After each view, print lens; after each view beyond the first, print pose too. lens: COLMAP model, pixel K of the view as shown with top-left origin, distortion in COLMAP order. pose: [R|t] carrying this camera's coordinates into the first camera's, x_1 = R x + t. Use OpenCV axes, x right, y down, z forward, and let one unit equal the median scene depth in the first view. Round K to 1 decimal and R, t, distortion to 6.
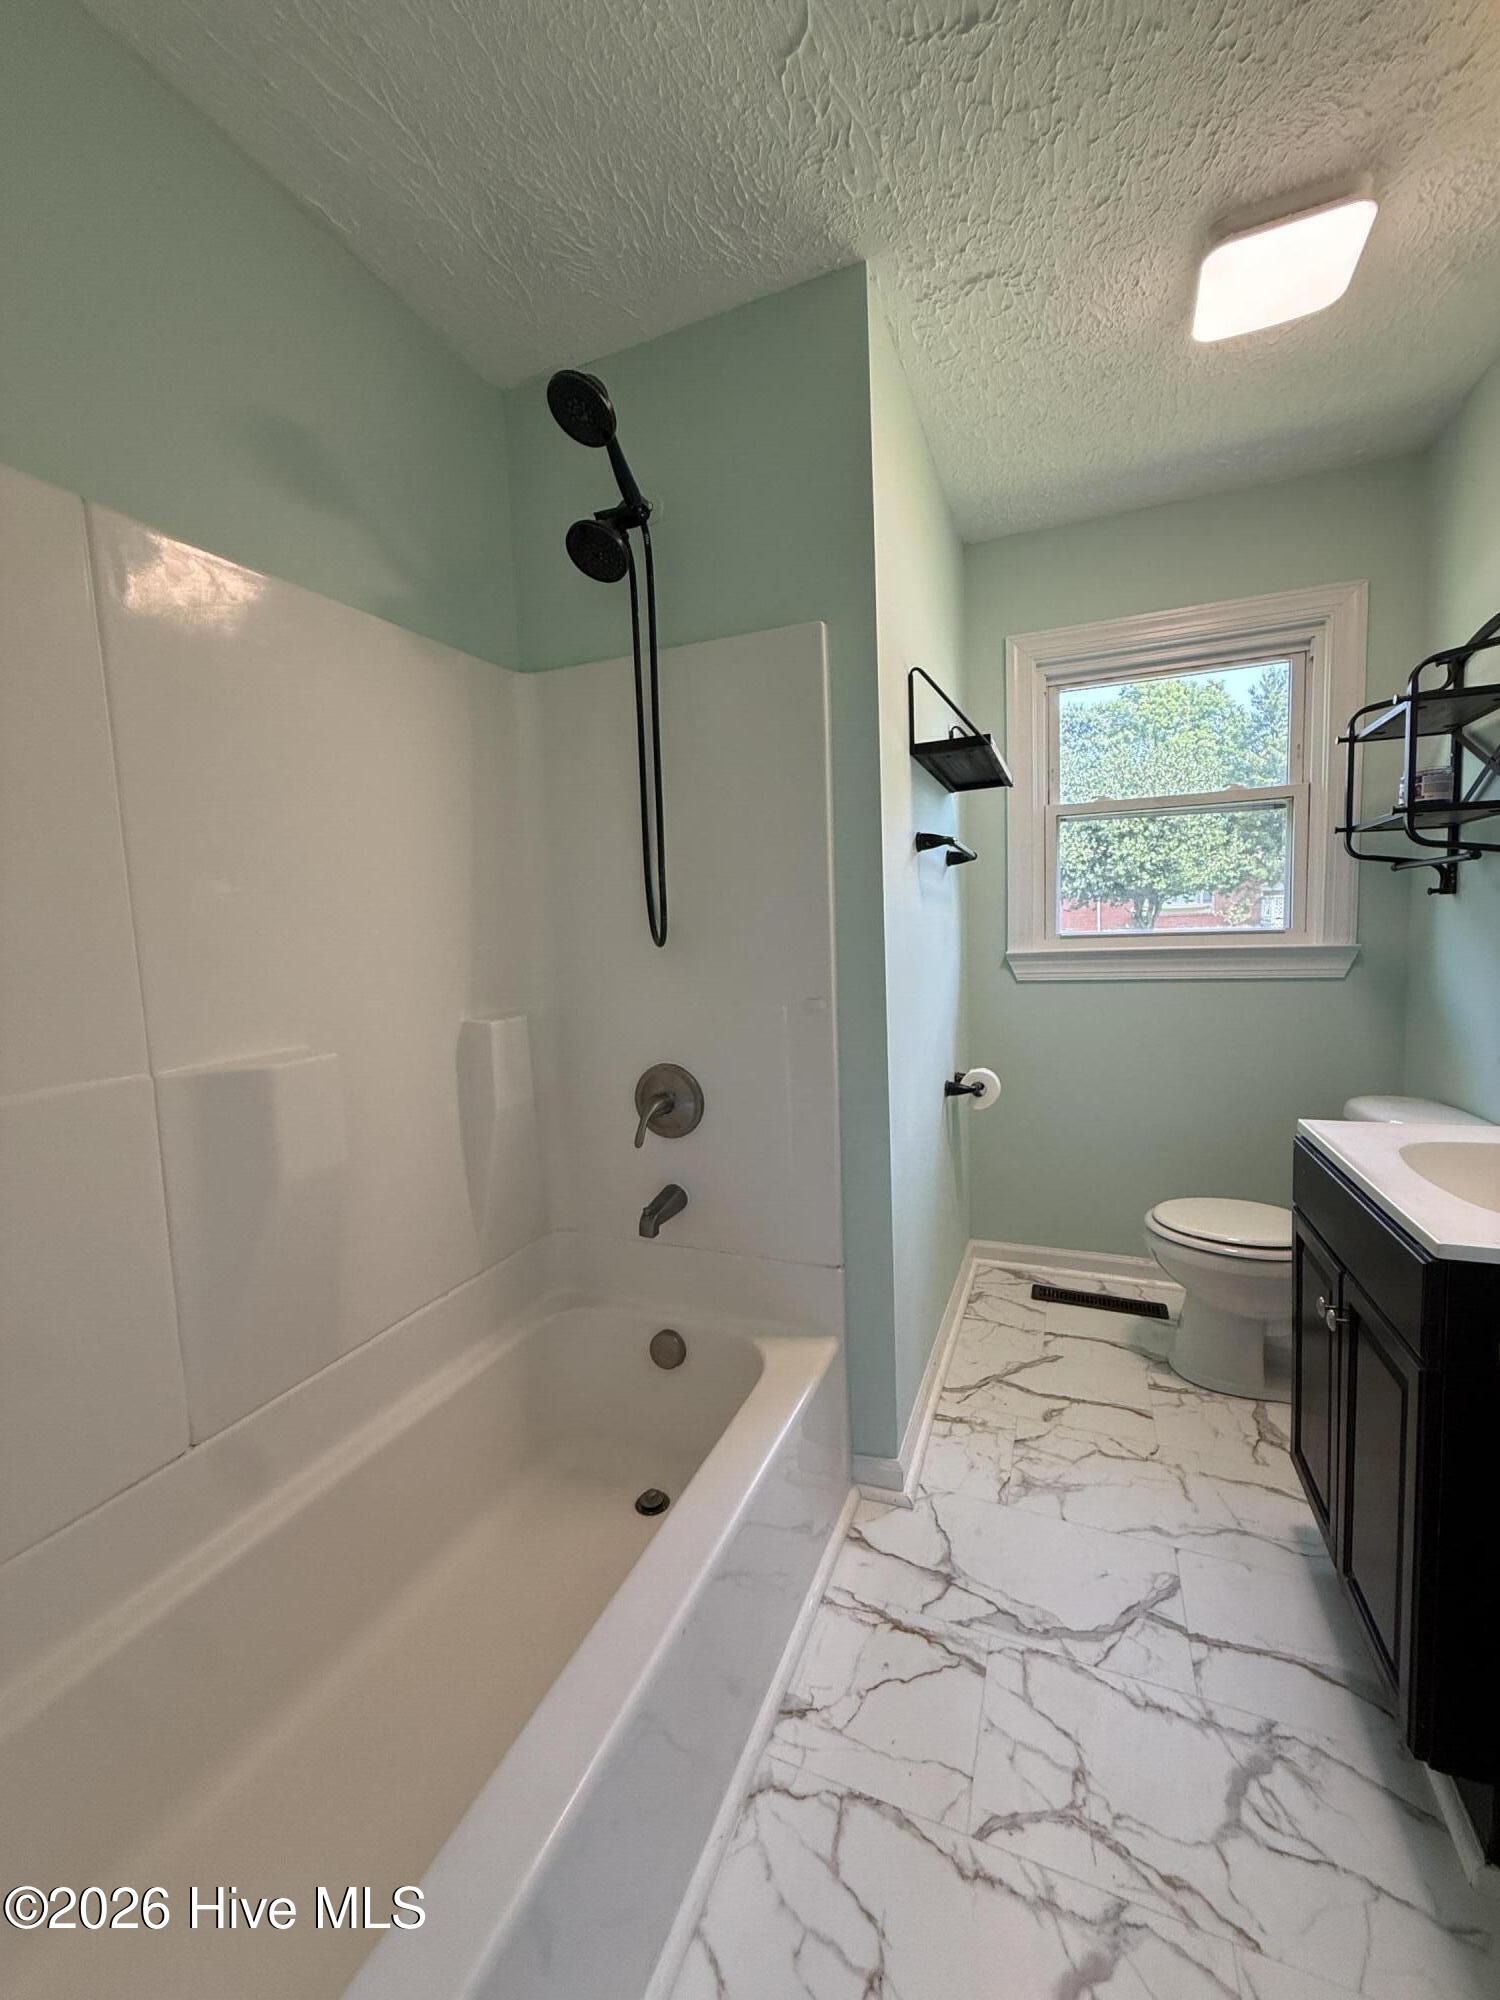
lens RADIAL K [[797.1, 0, 750.0], [0, 797.1, 1000.0], [0, 0, 1]] dist [-0.000261, 0.000004]
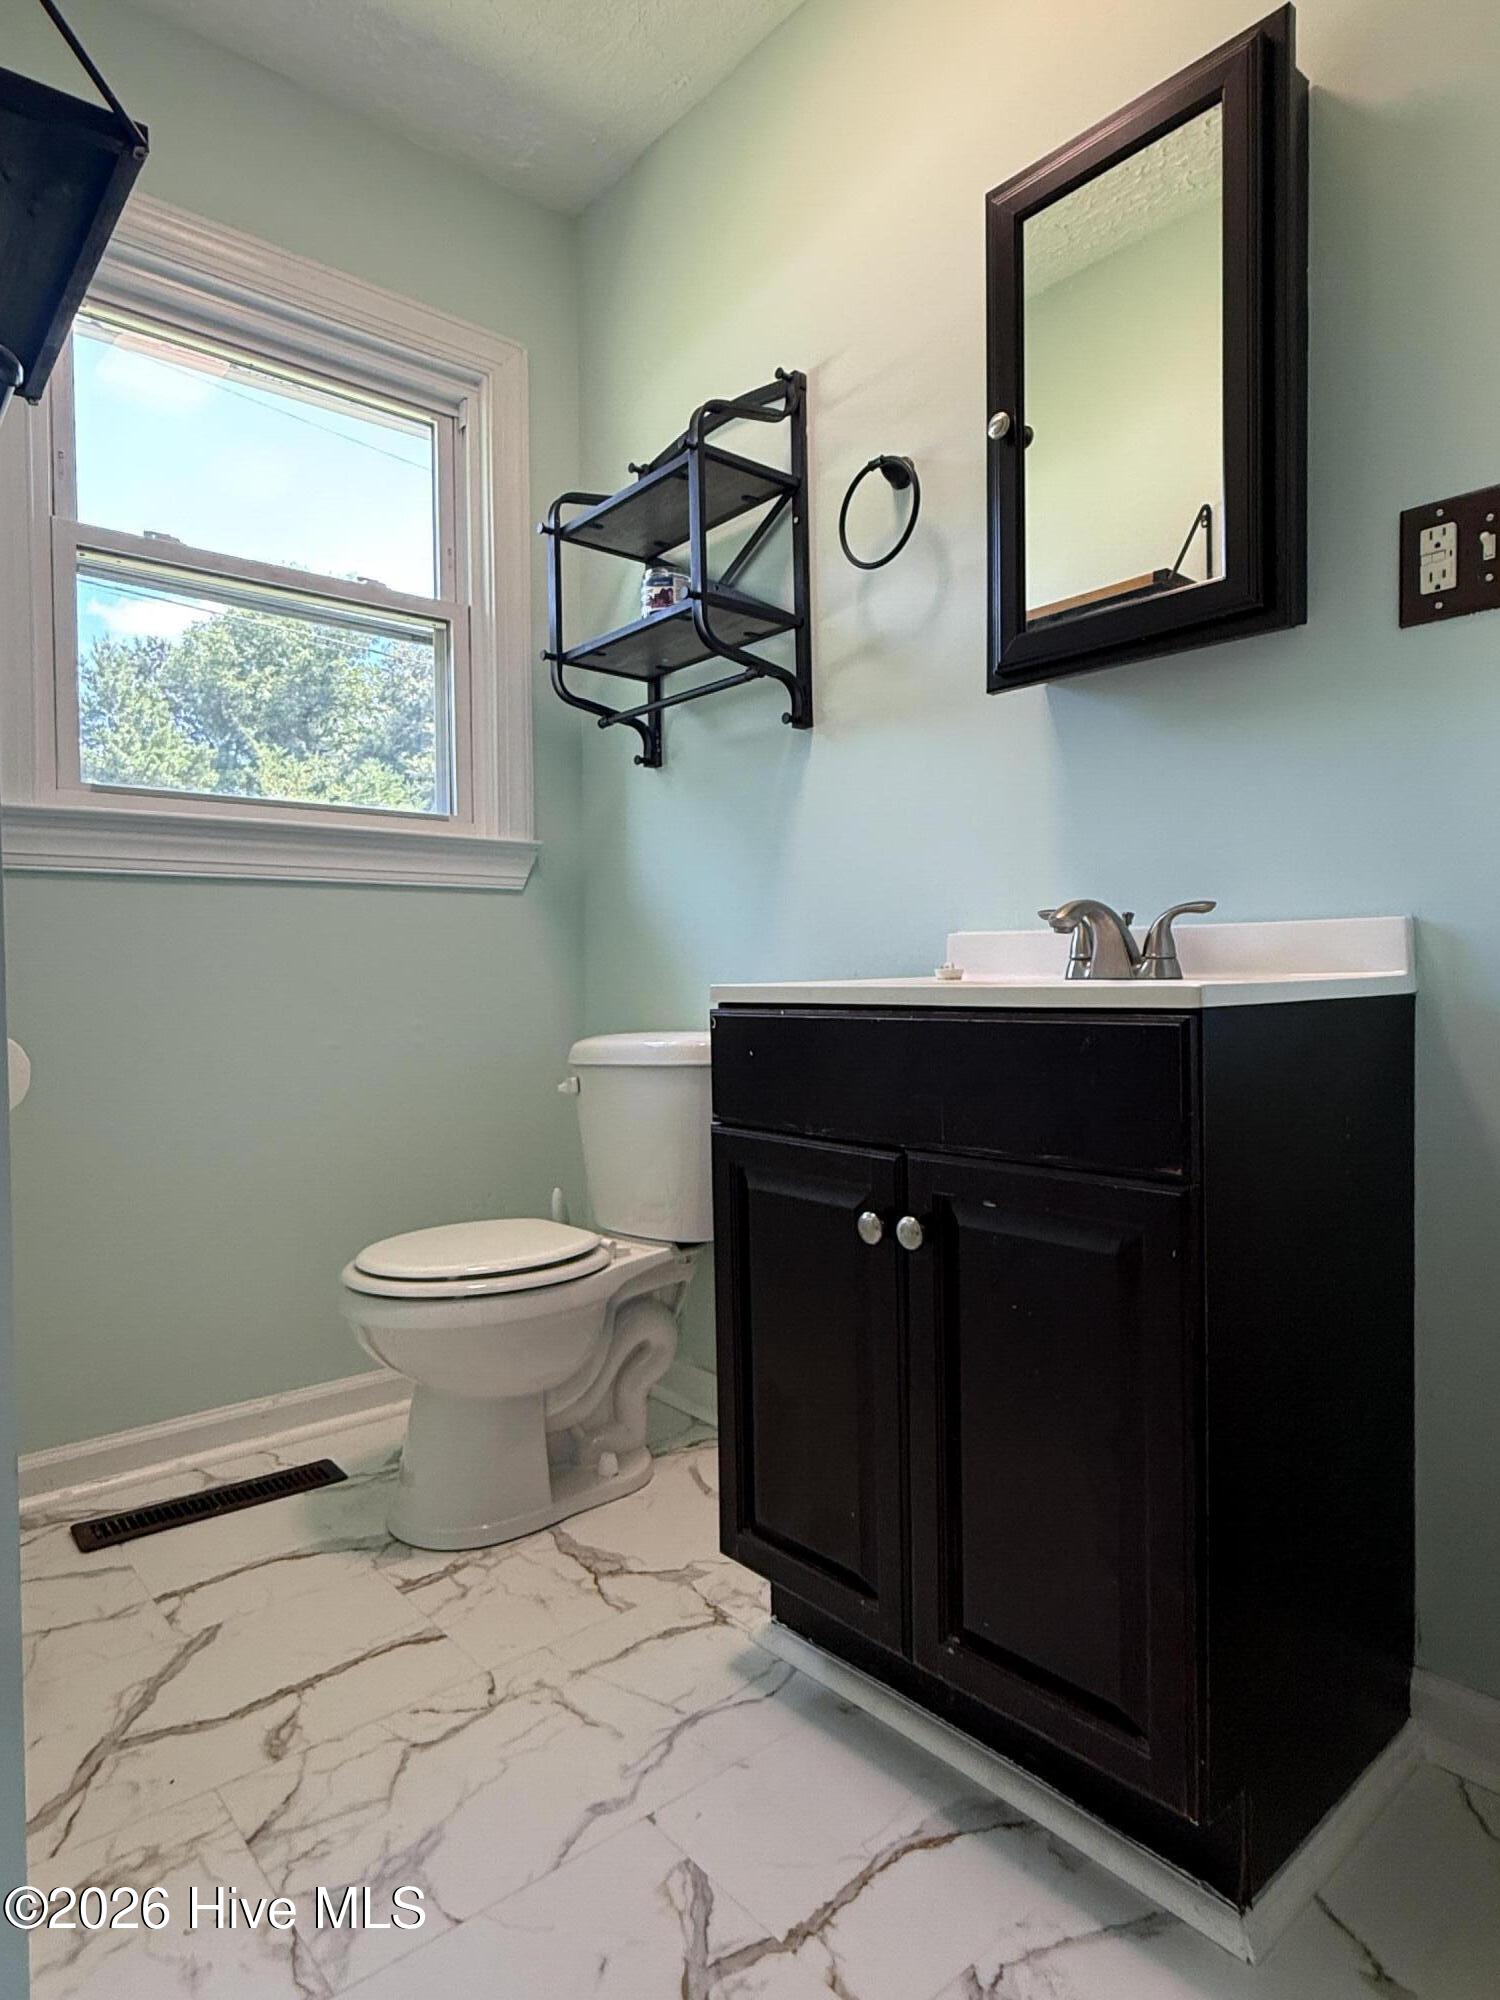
lens RADIAL K [[1151.0, 0, 749.4], [0, 1151.0, 995.6], [0, 0, 1]] dist [0.001181, 0.000790]
pose [[0.453417, 0.015341, 0.891166, -0.079811], [0.080837, 0.995023, -0.058258, 0.160066], [-0.887625, 0.098454, 0.449920, 0.422575]]
